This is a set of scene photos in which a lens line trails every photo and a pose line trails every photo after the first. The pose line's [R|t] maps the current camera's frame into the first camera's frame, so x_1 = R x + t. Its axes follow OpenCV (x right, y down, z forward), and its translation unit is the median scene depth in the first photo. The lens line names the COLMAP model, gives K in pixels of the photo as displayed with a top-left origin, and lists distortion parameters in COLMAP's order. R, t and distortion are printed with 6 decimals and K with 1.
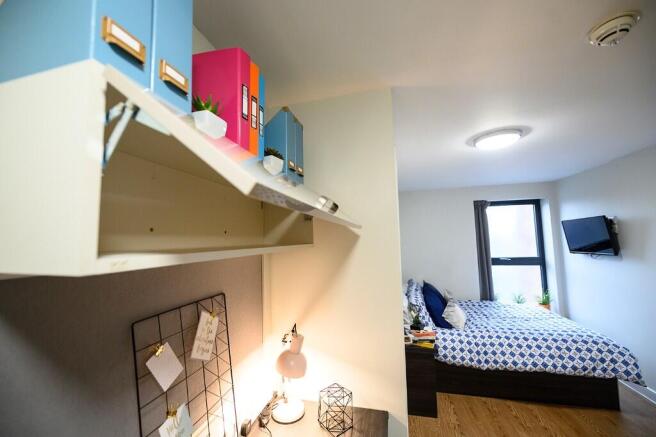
lens RADIAL K [[258.6, 0, 328.0], [0, 258.6, 218.5], [0, 0, 1]] dist [-0.011682, -0.000088]
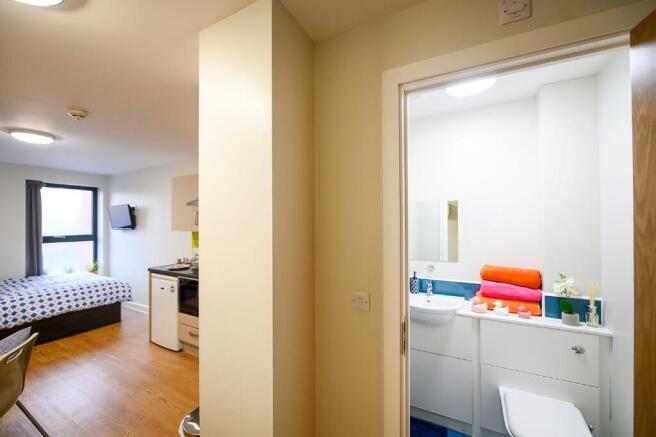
lens RADIAL K [[267.4, 0, 325.3], [0, 267.4, 218.4], [0, 0, 1]] dist [-0.011488, -0.000191]
pose [[0.264511, 0.030013, 0.963915, -0.124065], [-0.081247, 0.996656, -0.008737, -0.005362], [-0.960954, -0.076004, 0.266065, -0.459983]]
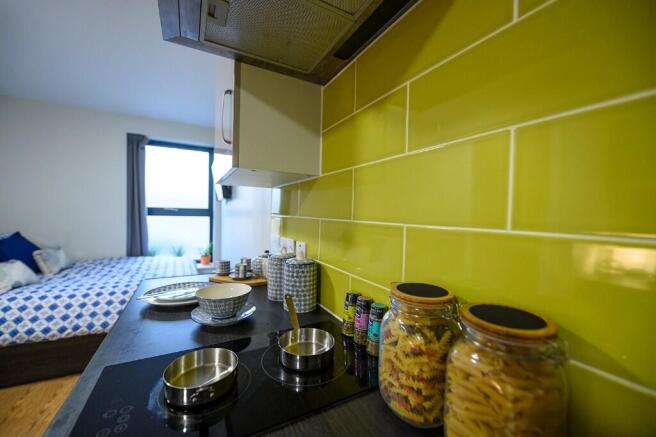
lens RADIAL K [[255.1, 0, 328.0], [0, 255.1, 218.5], [0, 0, 1]] dist [-0.010566, -0.000048]
pose [[0.739346, 0.022965, 0.672934, 0.581079], [-0.094012, 0.993150, 0.069396, 0.089355], [-0.666730, -0.114571, 0.736440, -0.009542]]
